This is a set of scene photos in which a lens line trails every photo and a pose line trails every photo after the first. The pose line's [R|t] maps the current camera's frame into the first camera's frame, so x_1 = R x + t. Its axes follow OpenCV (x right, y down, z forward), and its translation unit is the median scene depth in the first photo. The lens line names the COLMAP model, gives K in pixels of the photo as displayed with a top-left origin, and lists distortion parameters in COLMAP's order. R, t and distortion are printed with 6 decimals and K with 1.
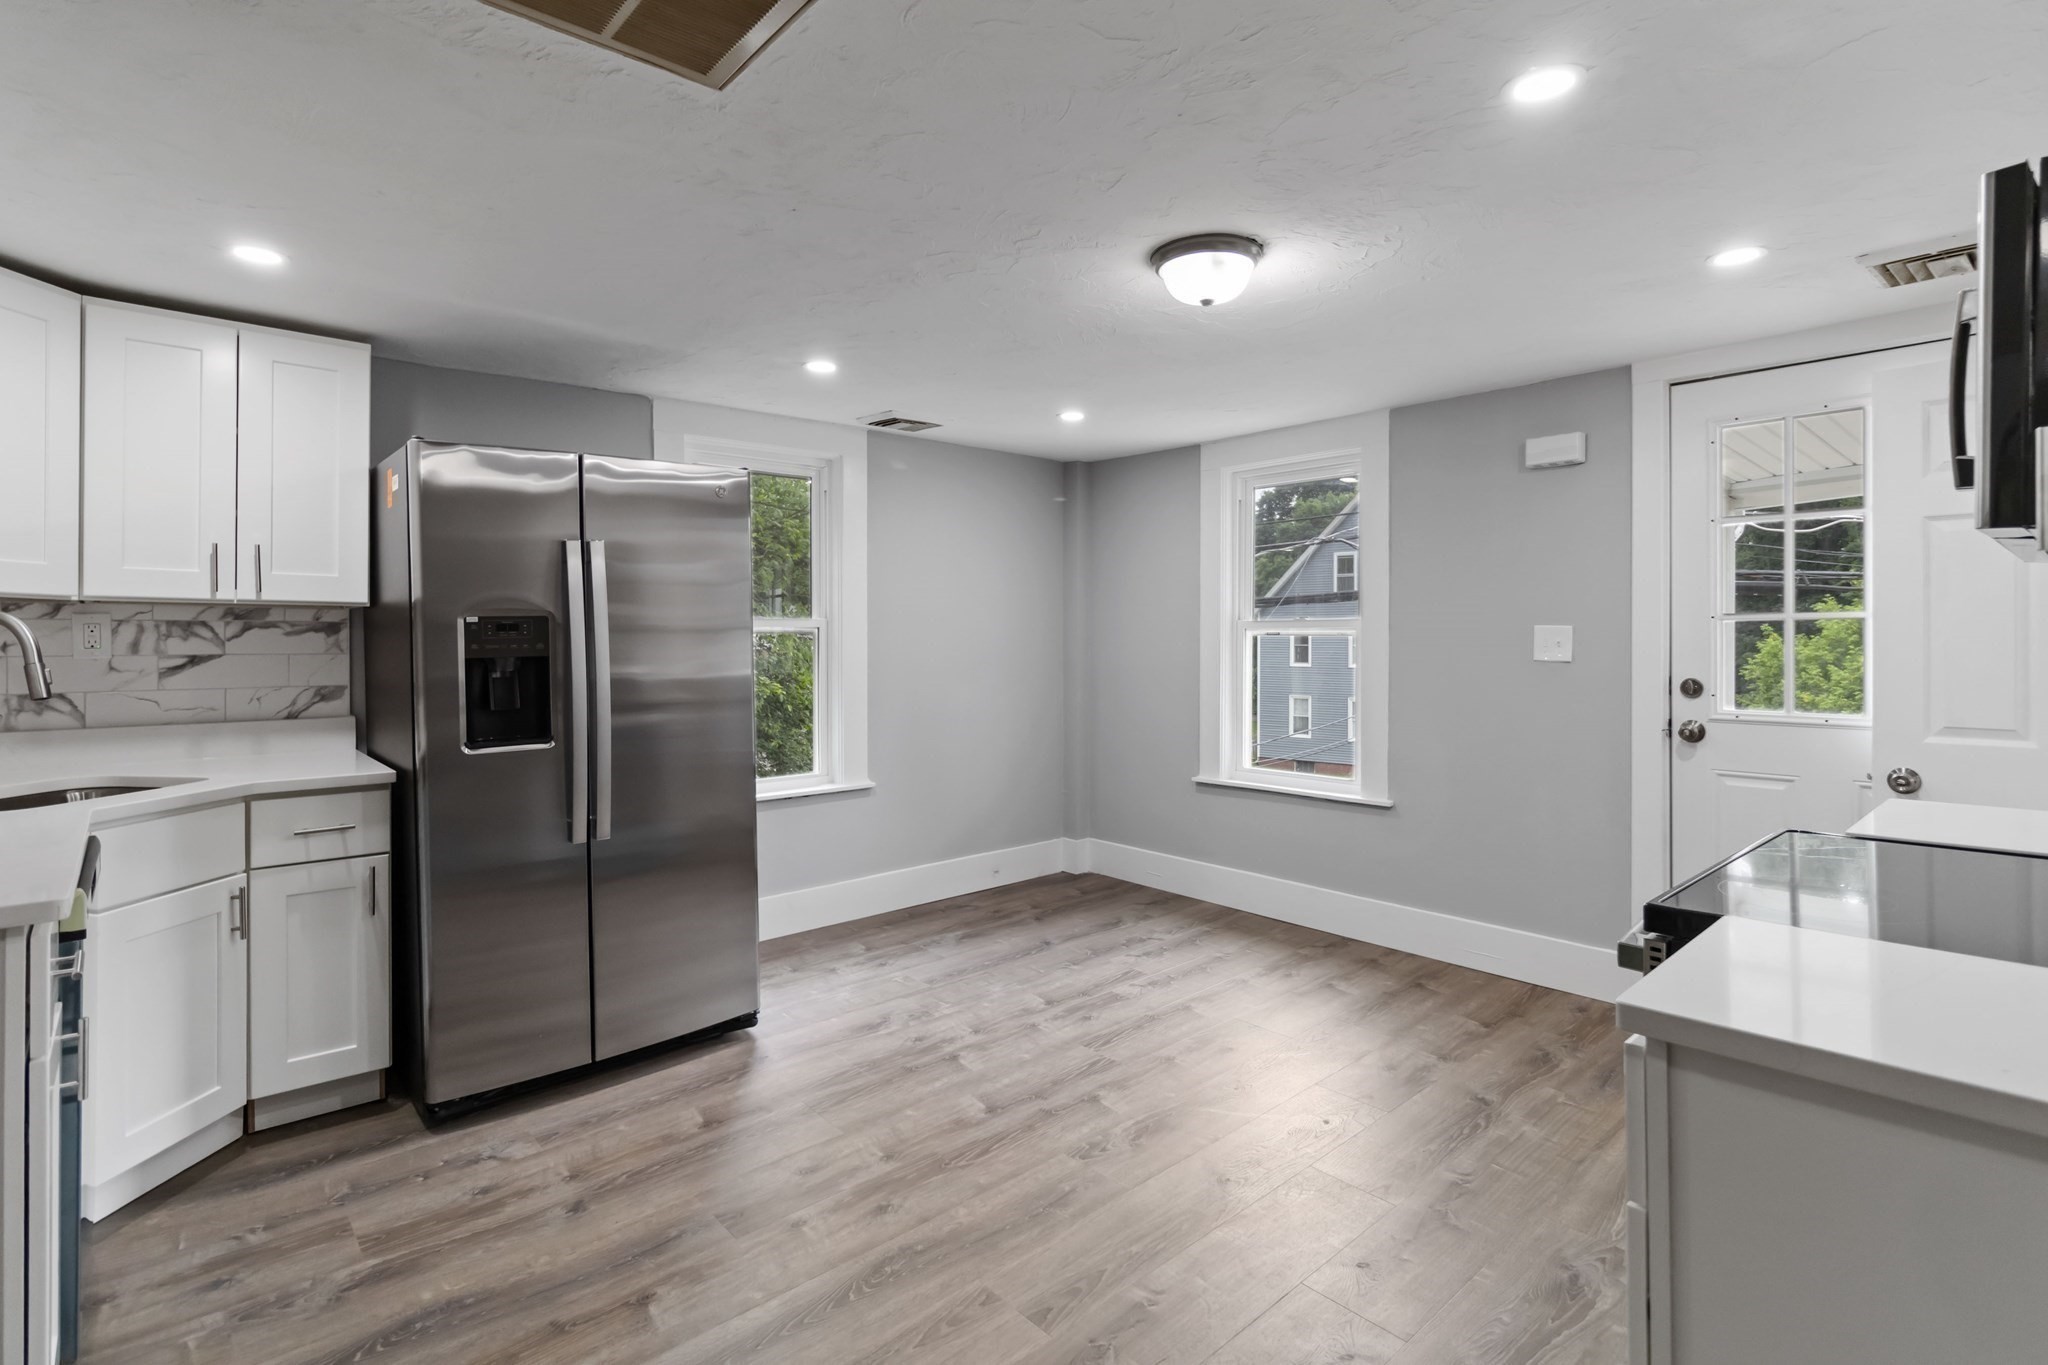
lens RADIAL K [[1033.3, 0, 1025.7], [0, 1033.3, 667.0], [0, 0, 1]] dist [-0.010180, -0.000009]
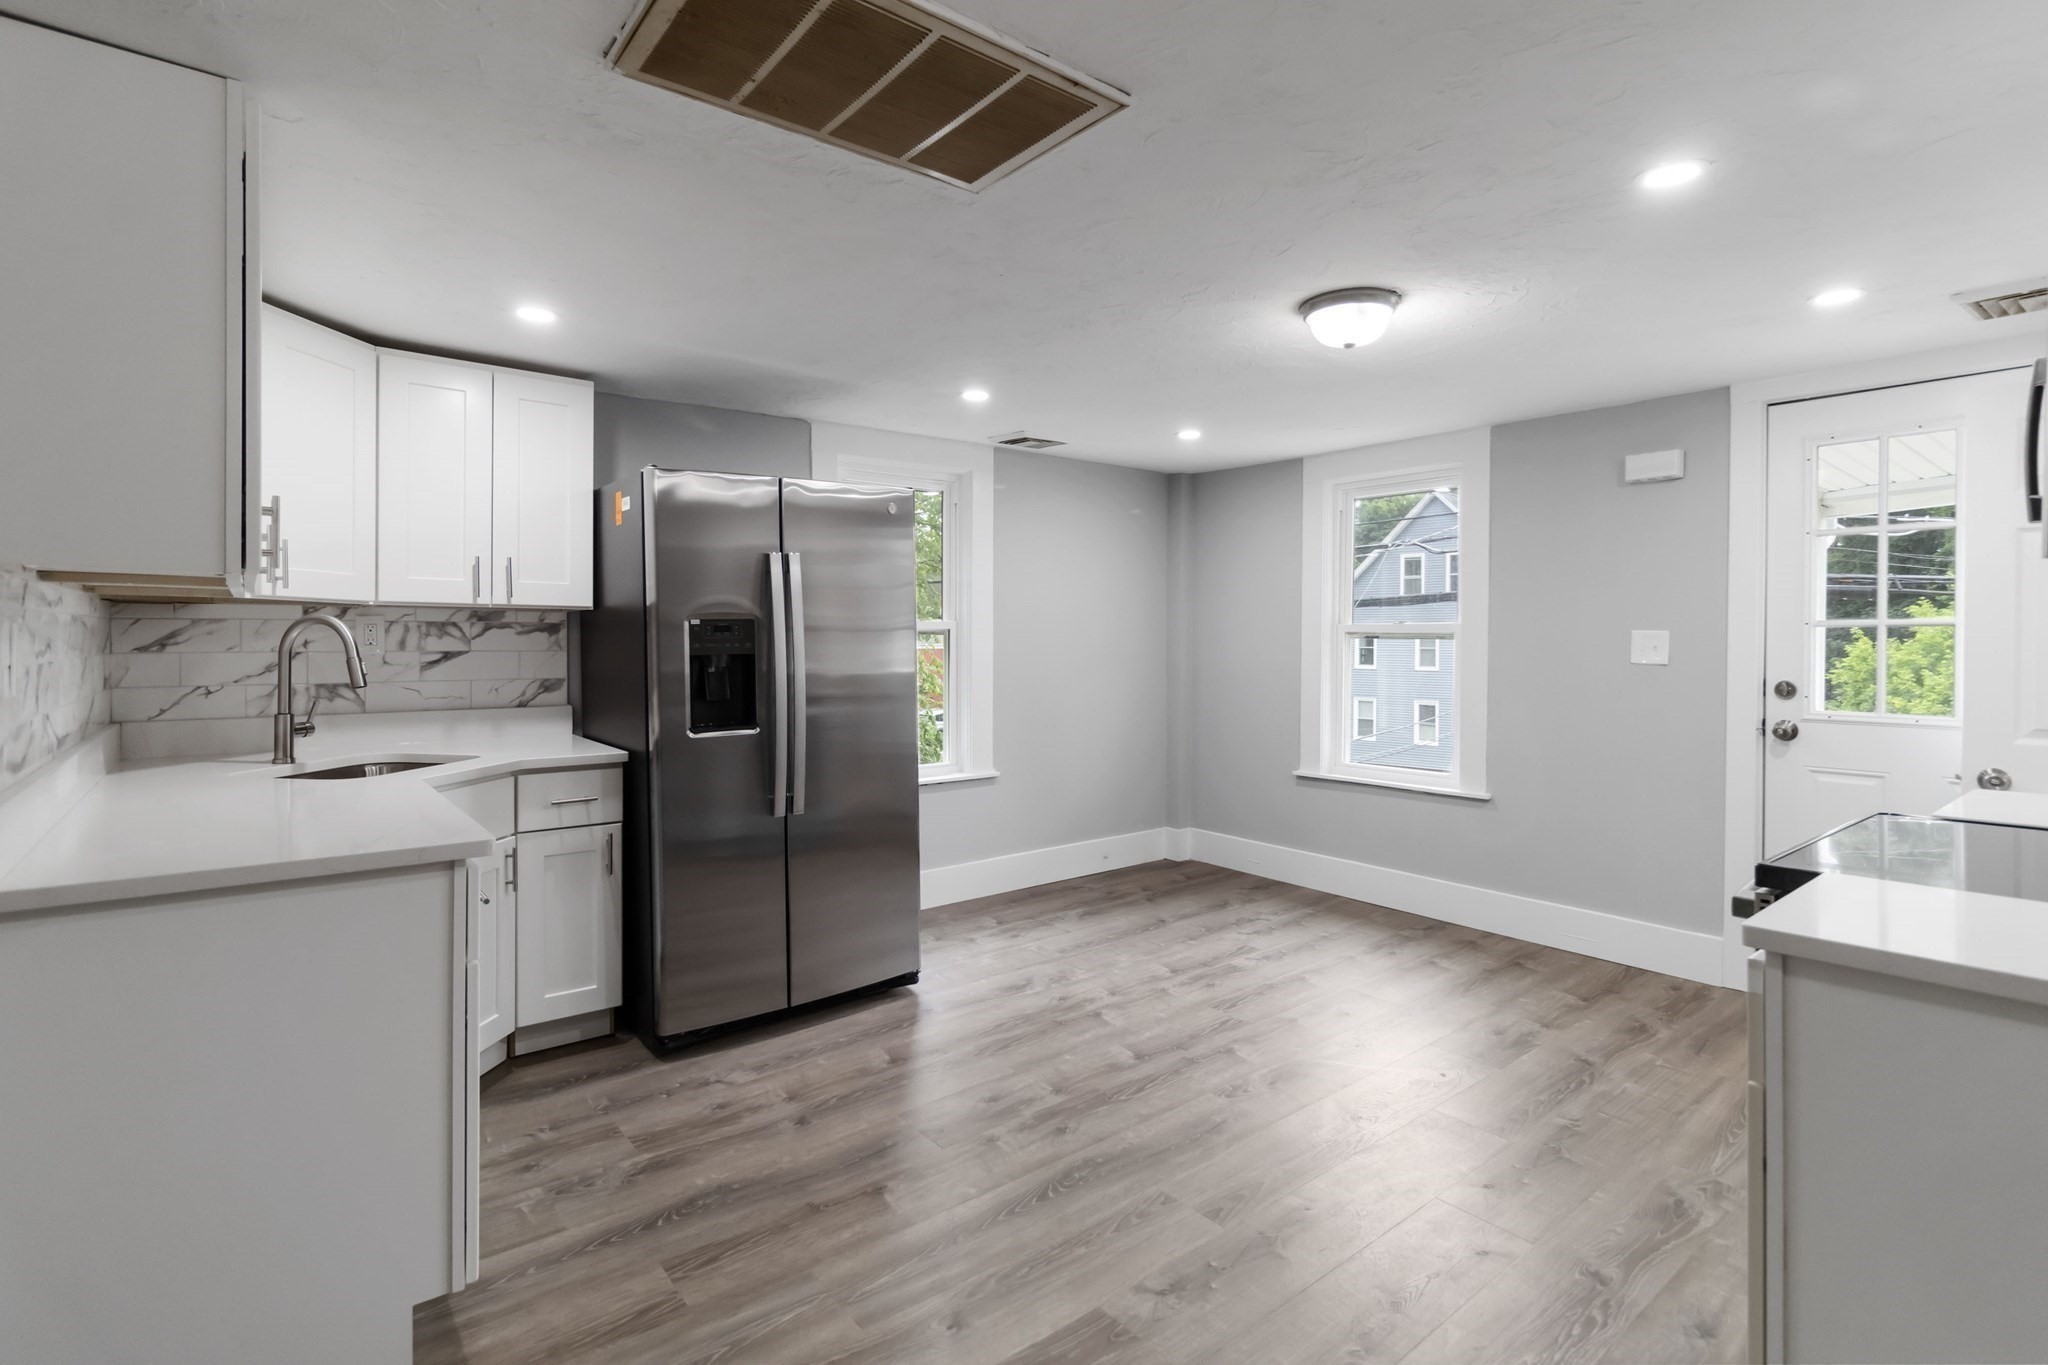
lens RADIAL K [[1033.3, 0, 1016.7], [0, 1033.3, 675.4], [0, 0, 1]] dist [-0.010180, -0.000009]
pose [[0.998175, 0.006598, -0.060031, -0.100213], [-0.006132, 0.999950, 0.007942, 0.002420], [0.060081, -0.007559, 0.998165, -0.132060]]
